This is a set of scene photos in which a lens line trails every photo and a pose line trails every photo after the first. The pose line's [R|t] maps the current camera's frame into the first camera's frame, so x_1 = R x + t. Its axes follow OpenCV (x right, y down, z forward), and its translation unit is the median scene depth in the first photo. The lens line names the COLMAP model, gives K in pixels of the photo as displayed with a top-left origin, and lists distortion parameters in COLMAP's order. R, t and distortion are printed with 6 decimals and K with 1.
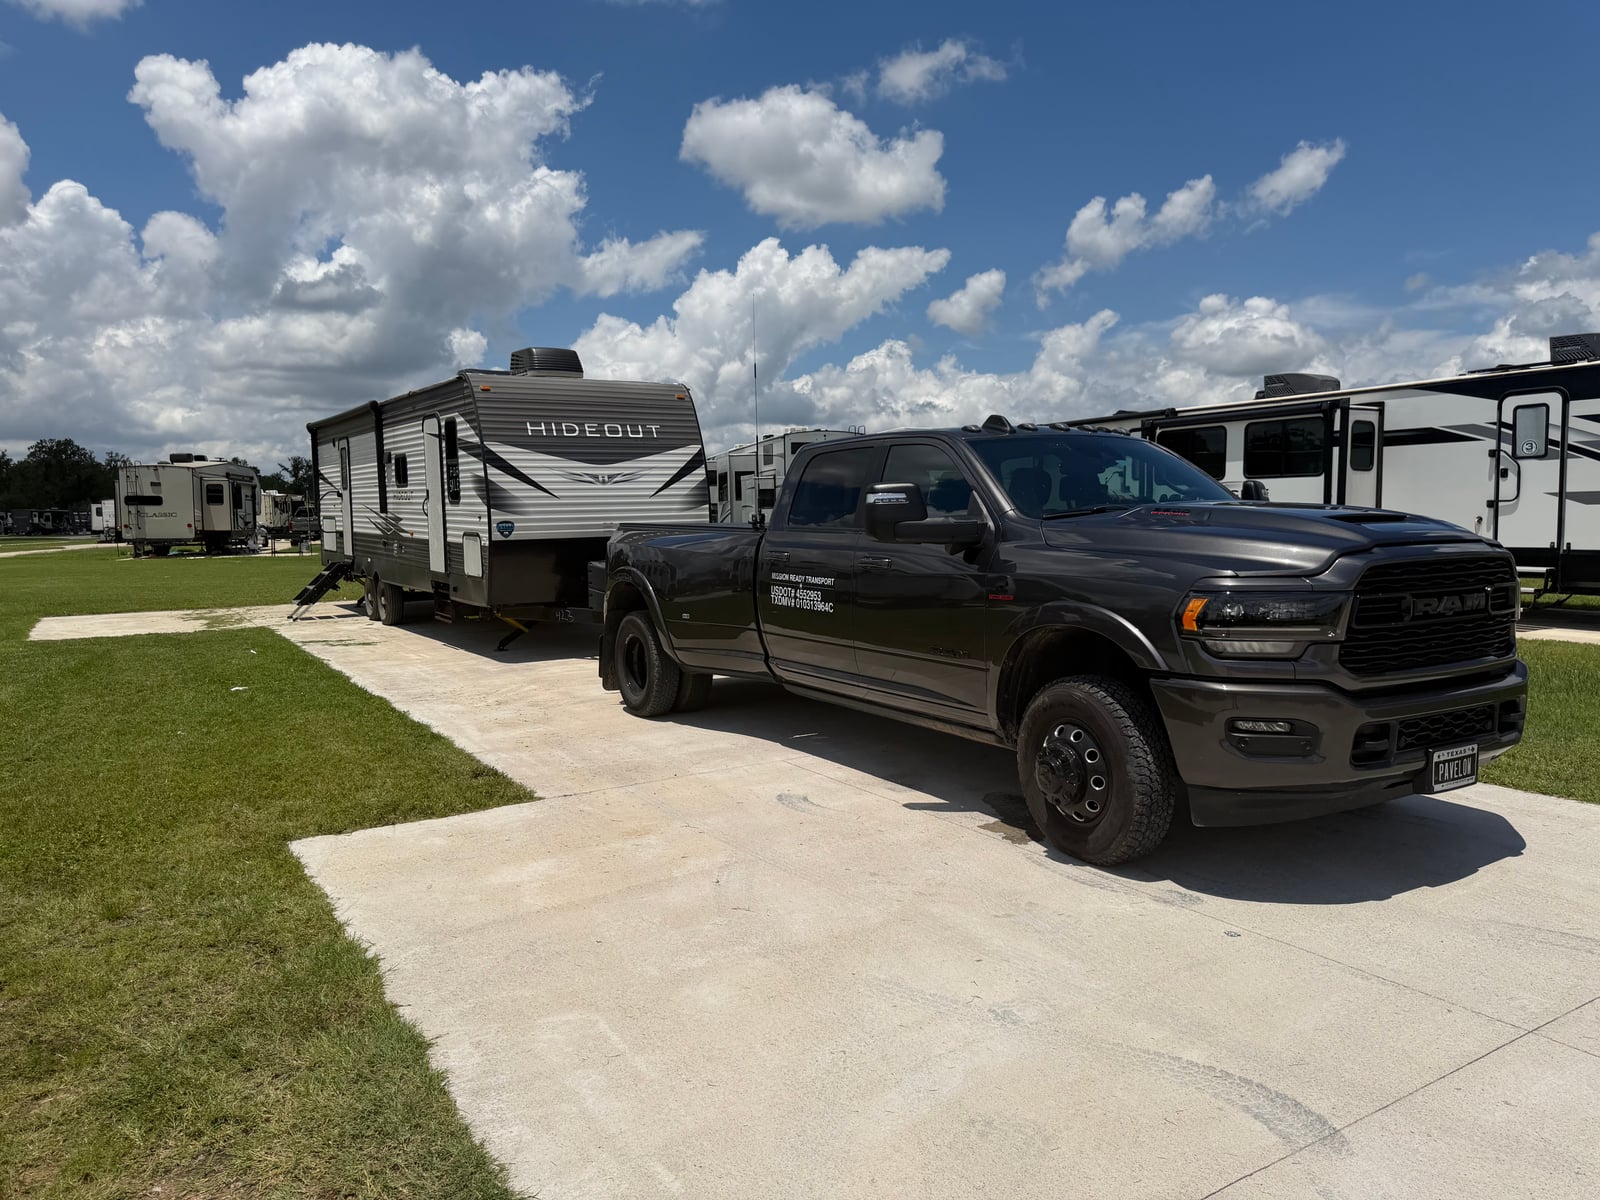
lens RADIAL K [[1195.8, 0, 800.0], [0, 1195.8, 600.0], [0, 0, 1]] dist [0.006284, 0.002651]
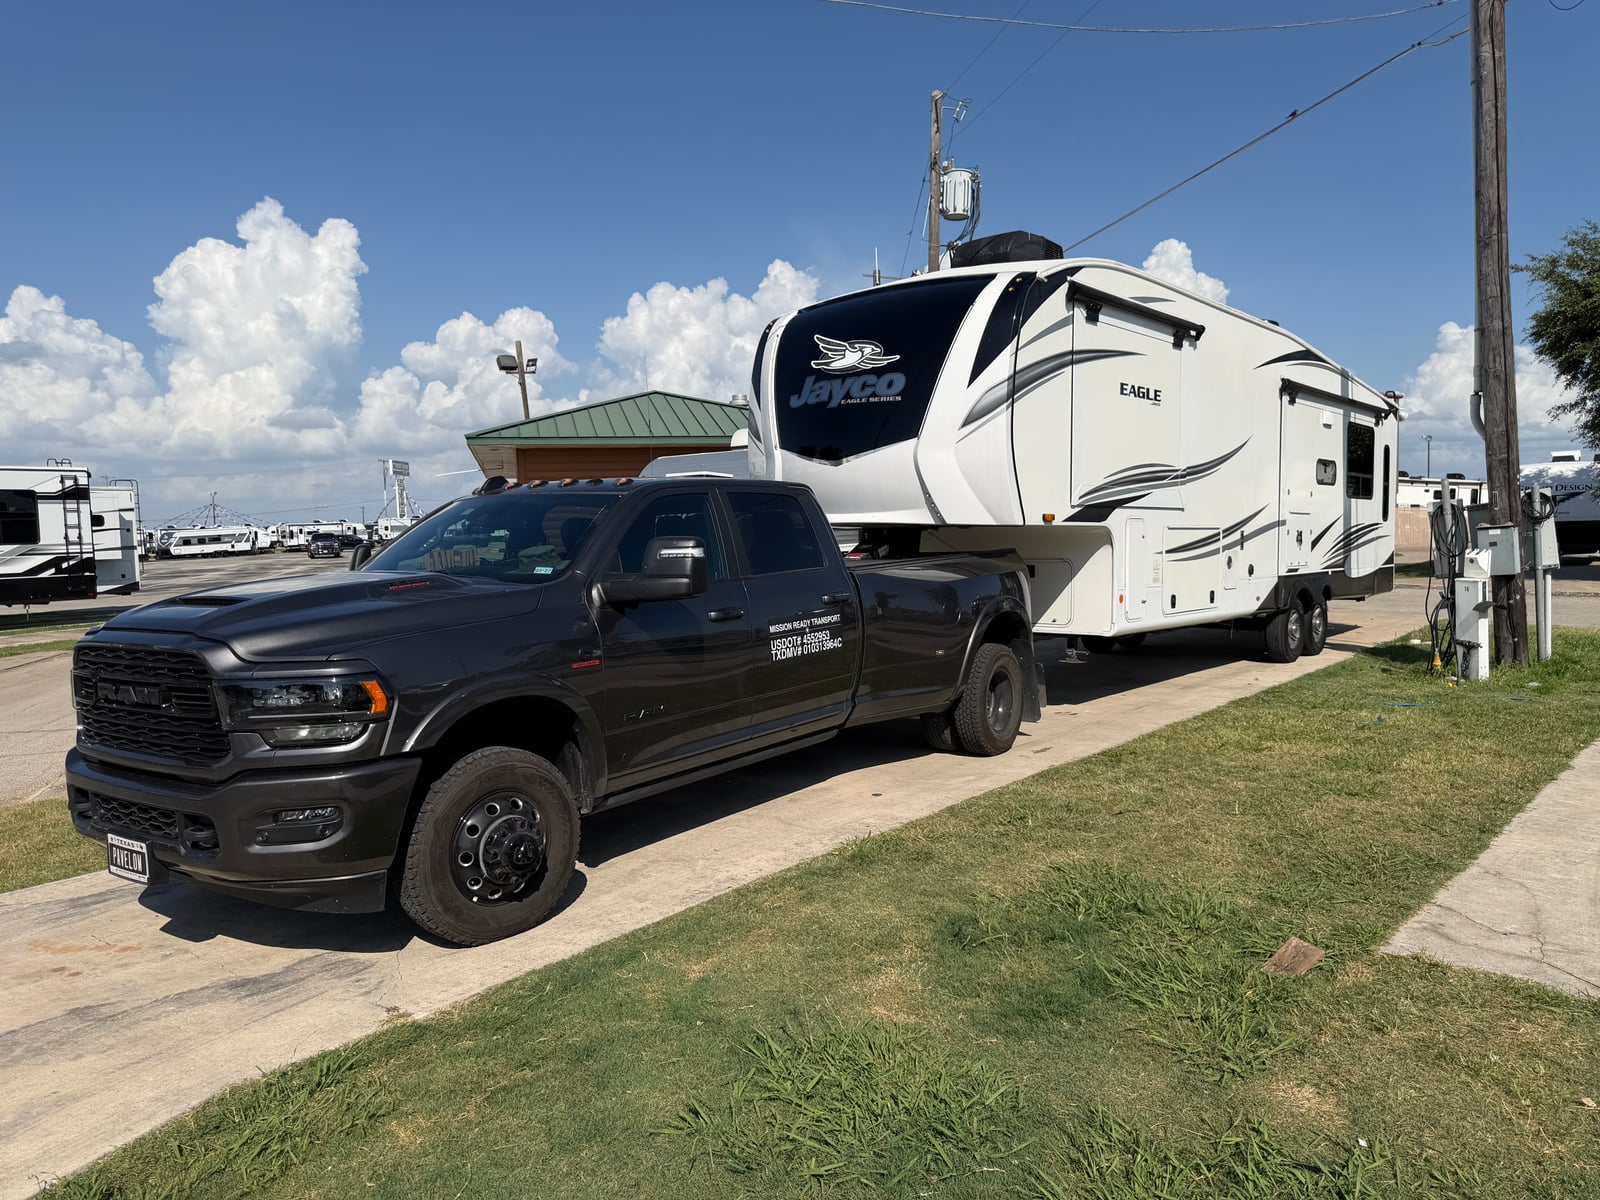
lens RADIAL K [[1195.8, 0, 800.0], [0, 1195.8, 600.0], [0, 0, 1]] dist [0.006284, 0.002651]
pose [[-0.420412, -0.046638, 0.906134, -0.856906], [0.100757, 0.990102, 0.097707, -0.129404], [-0.901721, 0.132376, -0.411552, 1.387785]]
